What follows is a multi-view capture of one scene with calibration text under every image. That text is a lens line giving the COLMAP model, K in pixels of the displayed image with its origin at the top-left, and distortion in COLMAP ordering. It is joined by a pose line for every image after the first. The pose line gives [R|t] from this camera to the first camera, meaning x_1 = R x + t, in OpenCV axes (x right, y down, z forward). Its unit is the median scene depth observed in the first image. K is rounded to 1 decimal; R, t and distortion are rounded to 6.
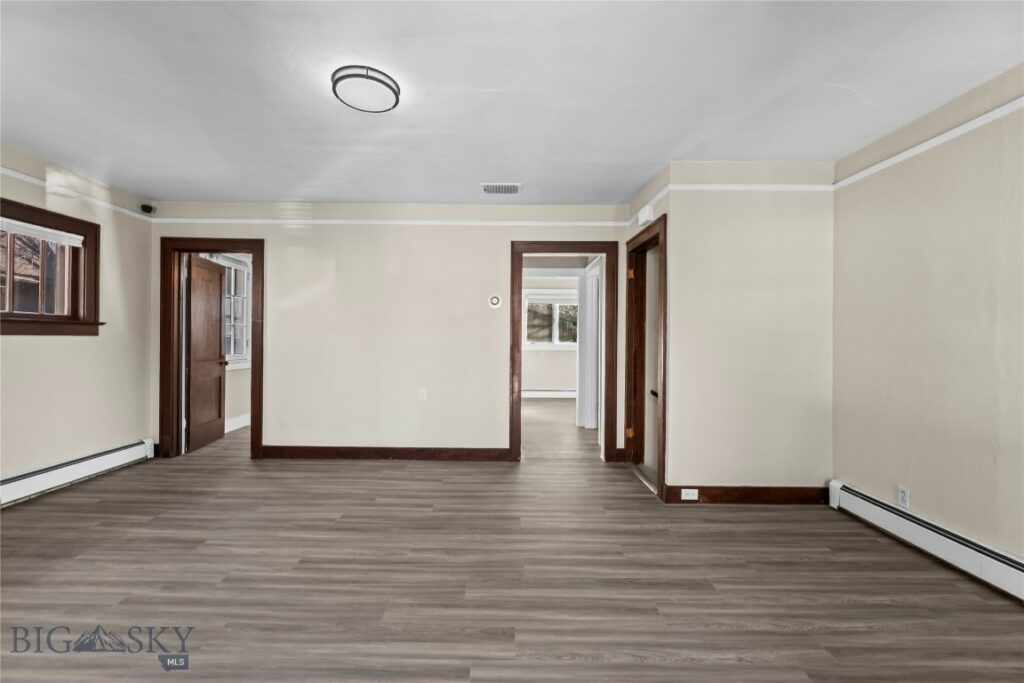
lens RADIAL K [[421.7, 0, 503.6], [0, 421.7, 346.1], [0, 0, 1]] dist [-0.002565, 0.000657]
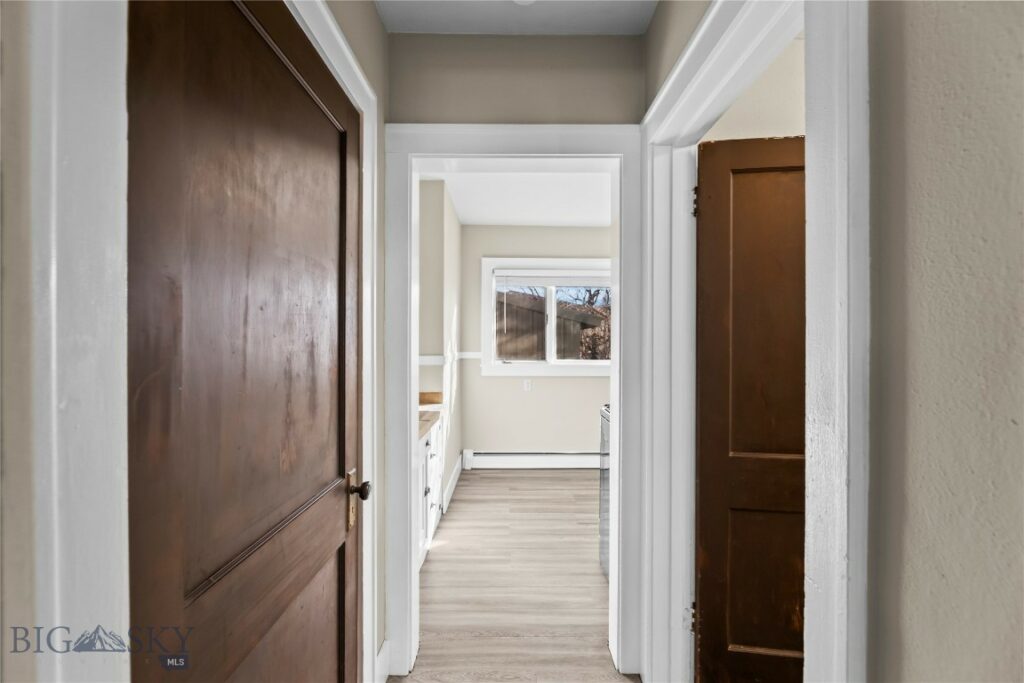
lens RADIAL K [[421.7, 0, 515.1], [0, 421.7, 343.5], [0, 0, 1]] dist [-0.002565, 0.000657]
pose [[0.999681, -0.007922, 0.023972, 0.184804], [0.008429, 0.999741, -0.021143, -0.056041], [-0.023798, 0.021338, 0.999489, 1.320284]]
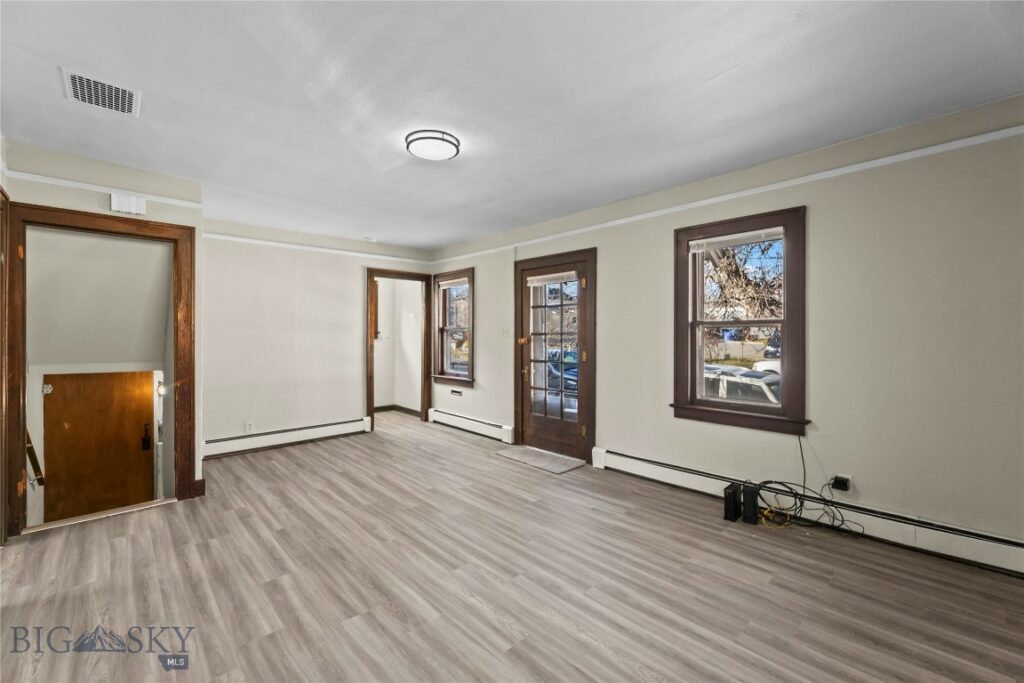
lens RADIAL K [[421.7, 0, 521.7], [0, 421.7, 347.4], [0, 0, 1]] dist [-0.002565, 0.000657]
pose [[-0.699133, -0.029908, 0.714366, -0.977731], [0.009521, 0.998647, 0.051128, -0.058935], [-0.714928, 0.042547, -0.697902, 1.176483]]
